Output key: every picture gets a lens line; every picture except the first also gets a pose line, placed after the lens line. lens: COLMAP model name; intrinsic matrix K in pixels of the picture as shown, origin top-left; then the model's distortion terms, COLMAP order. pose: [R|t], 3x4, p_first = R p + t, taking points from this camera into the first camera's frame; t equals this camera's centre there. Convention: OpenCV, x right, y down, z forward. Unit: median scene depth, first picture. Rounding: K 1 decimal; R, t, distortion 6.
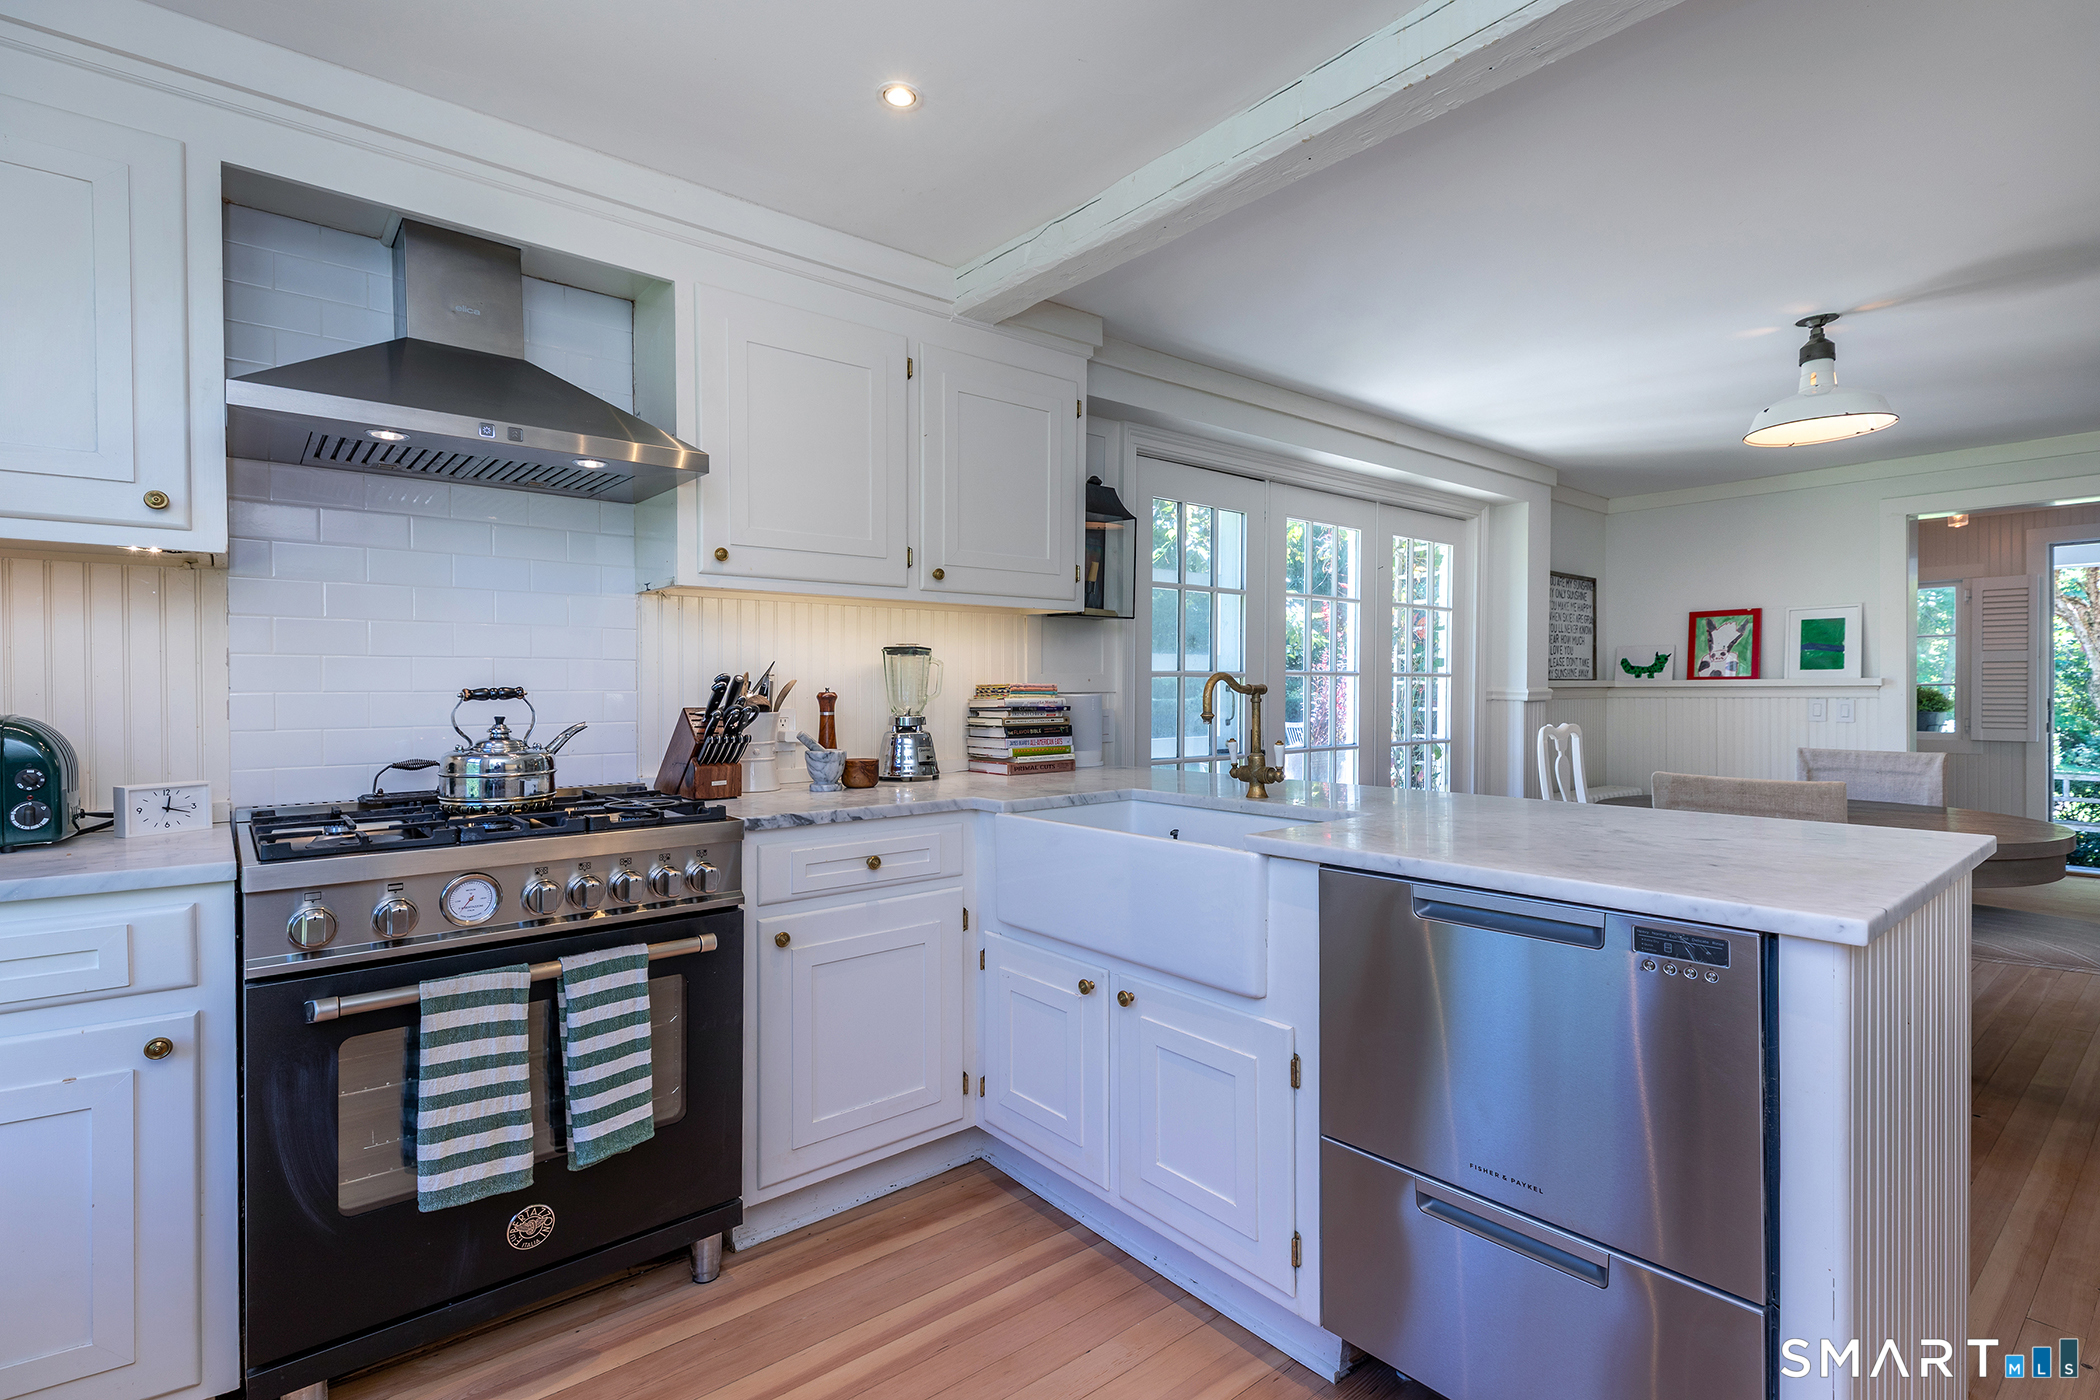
lens RADIAL K [[968.9, 0, 1057.8], [0, 968.9, 696.3], [0, 0, 1]] dist [0.001530, 0.000348]
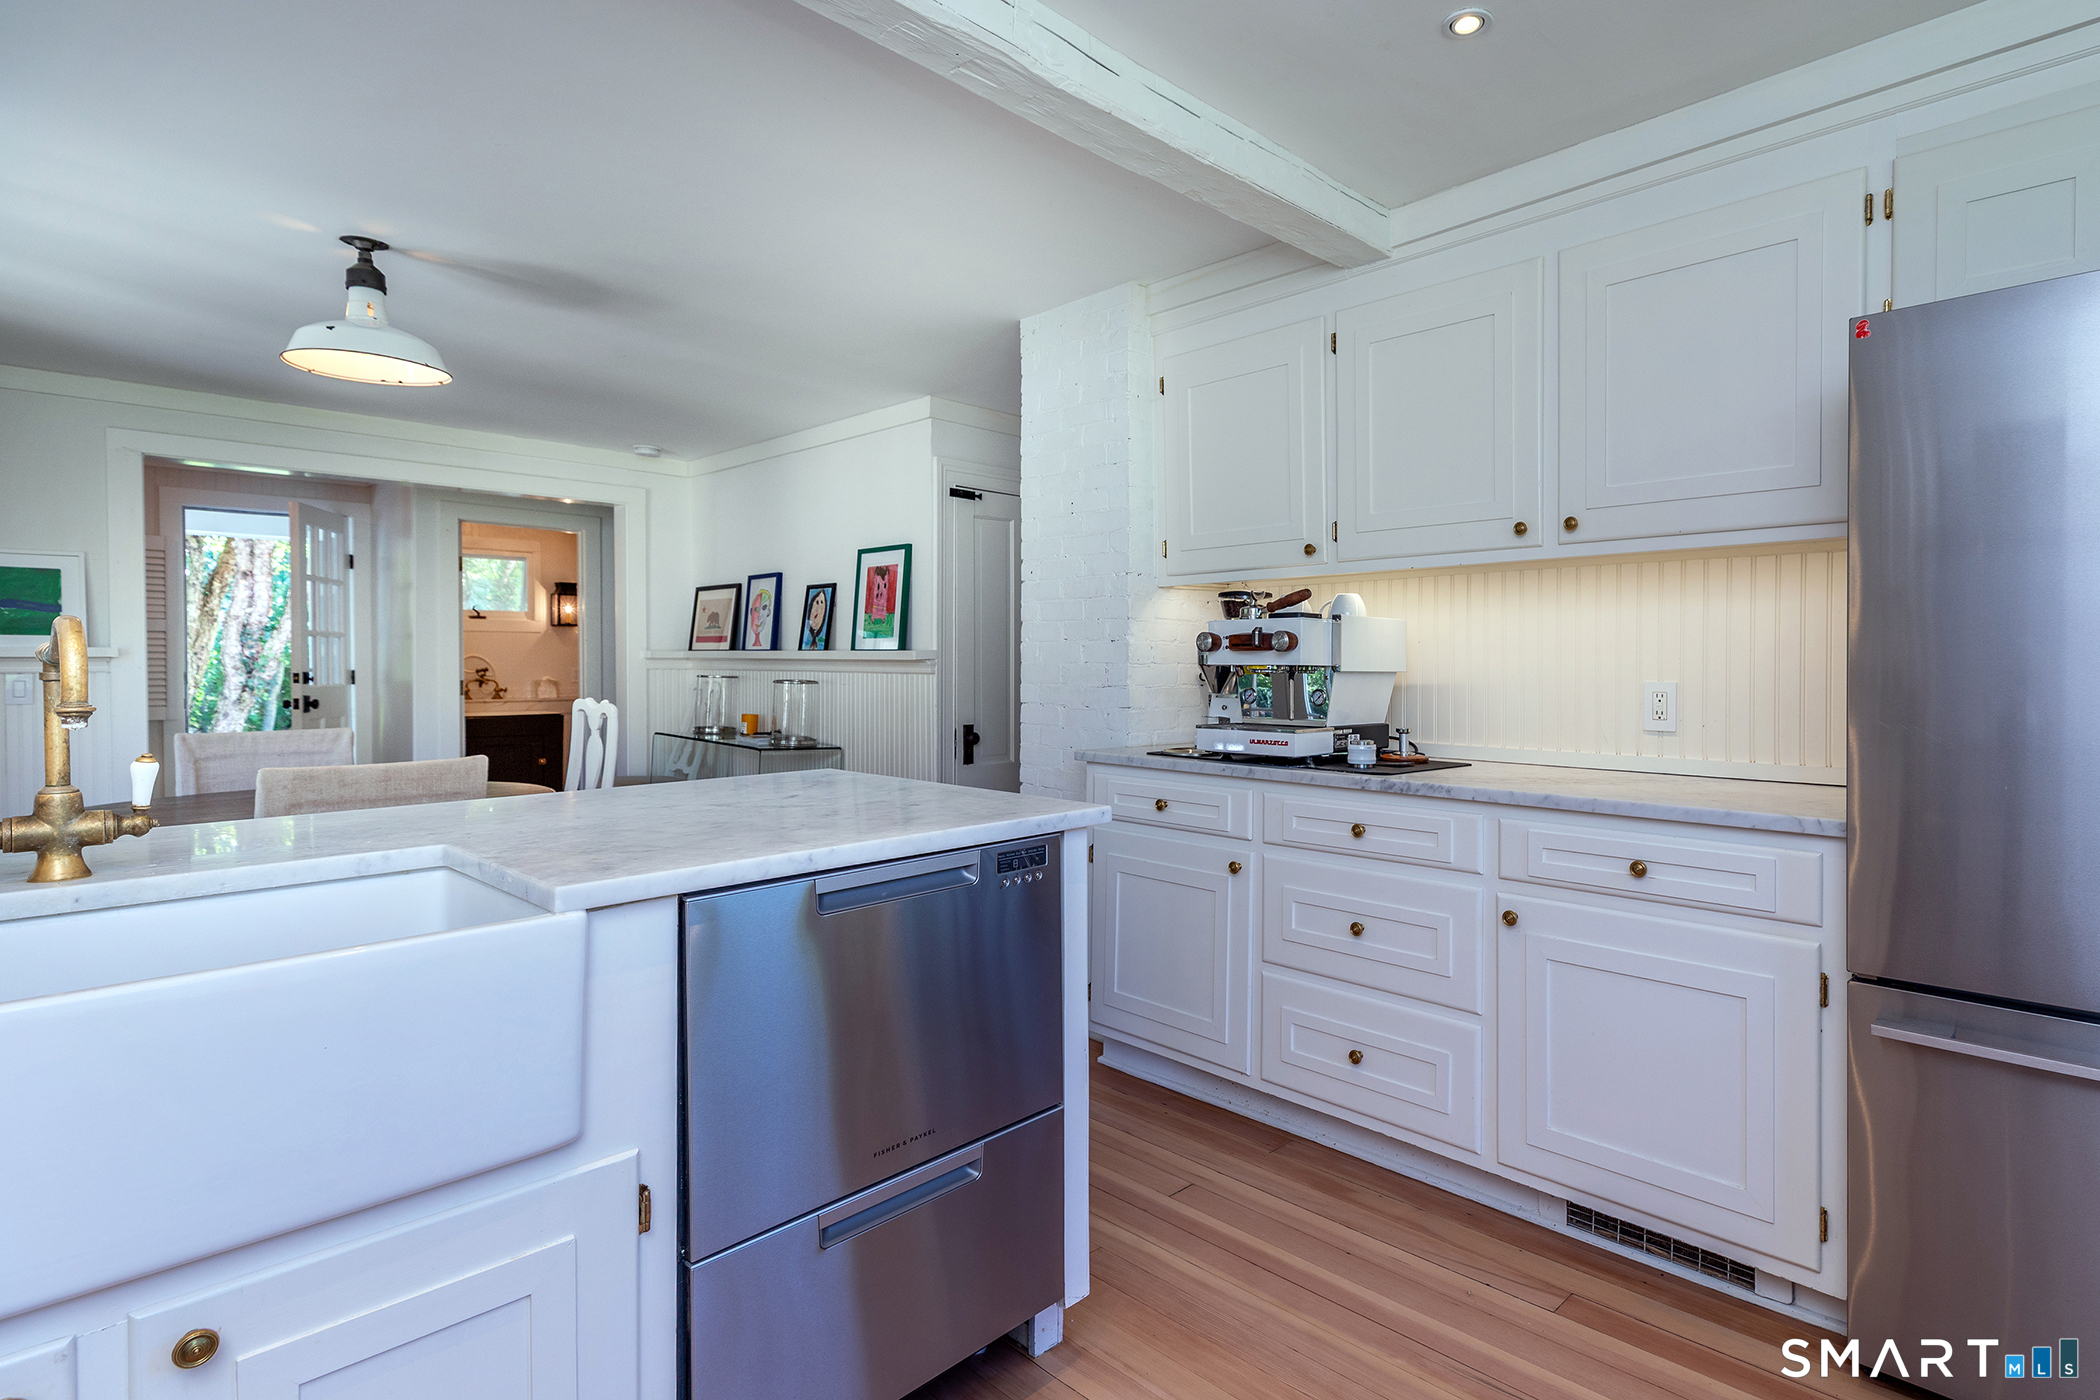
lens RADIAL K [[1053.8, 0, 1230.1], [0, 1053.8, 665.2], [0, 0, 1]] dist [0.006388, 0.000770]
pose [[-0.161156, -0.002086, 0.986927, -0.302398], [0.008030, 0.999962, 0.003424, 0.000855], [-0.986896, 0.008477, -0.161133, 0.379035]]
